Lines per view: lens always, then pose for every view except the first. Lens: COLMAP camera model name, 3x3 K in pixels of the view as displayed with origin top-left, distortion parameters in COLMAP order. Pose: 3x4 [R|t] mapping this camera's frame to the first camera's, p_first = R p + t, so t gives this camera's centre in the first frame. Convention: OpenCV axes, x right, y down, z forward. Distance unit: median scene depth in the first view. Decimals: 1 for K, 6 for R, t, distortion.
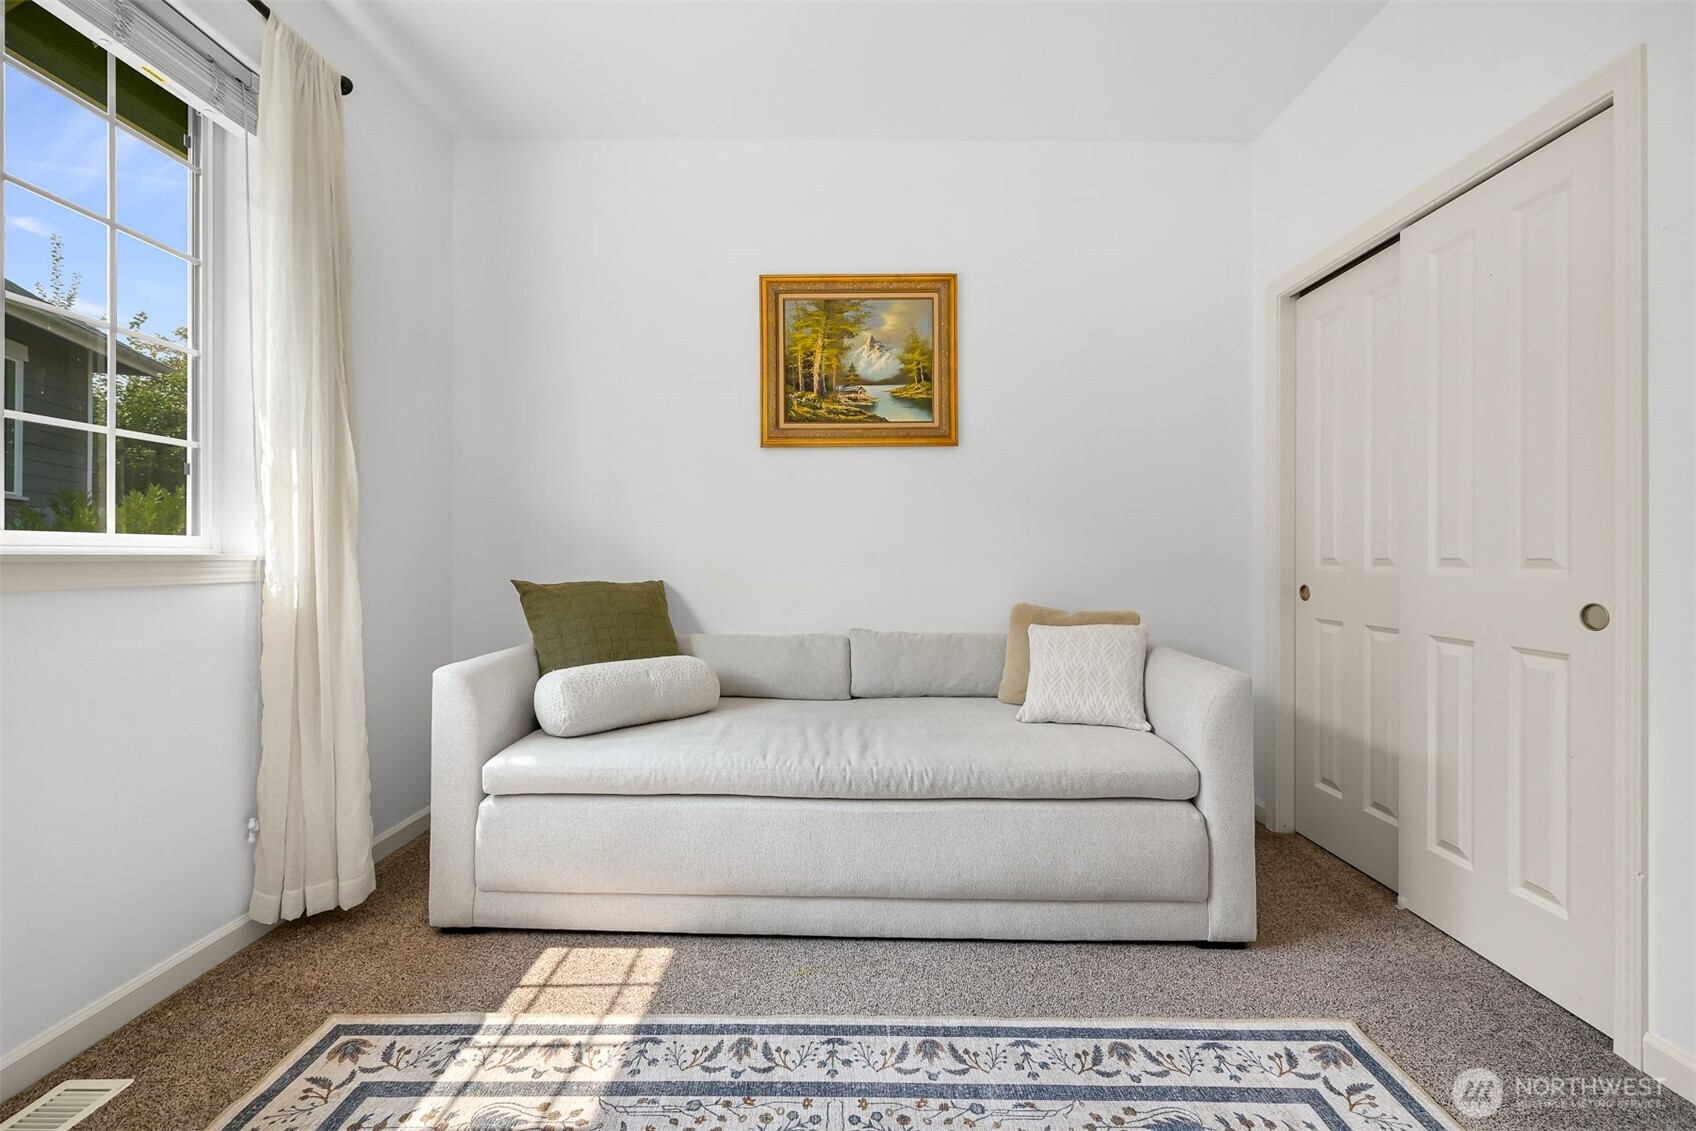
lens RADIAL K [[713.8, 0, 851.0], [0, 713.8, 556.1], [0, 0, 1]] dist [-0.005273, 0.001510]
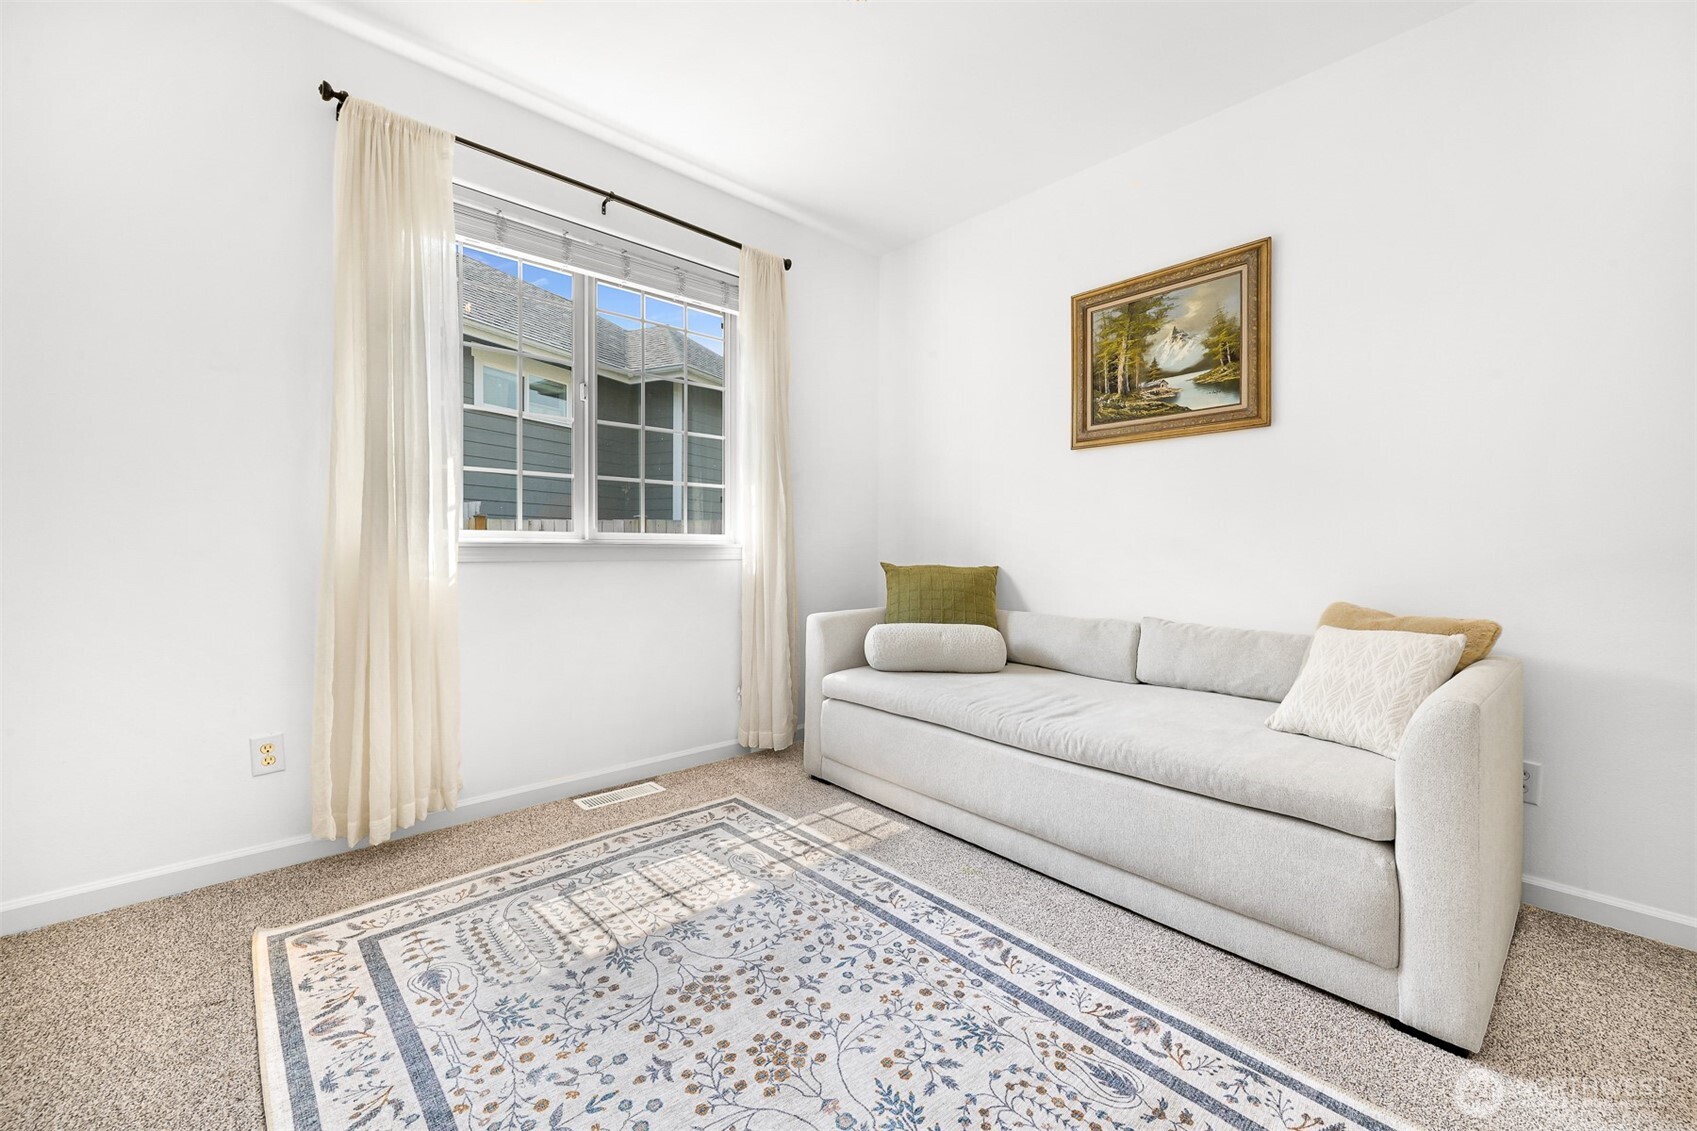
lens RADIAL K [[679.7, 0, 835.4], [0, 679.7, 558.4], [0, 0, 1]] dist [-0.005211, 0.001272]
pose [[0.668565, 0.015044, -0.743502, 0.592470], [-0.006954, 0.999878, 0.013978, 0.008402], [0.743622, -0.004175, 0.668588, 0.011614]]
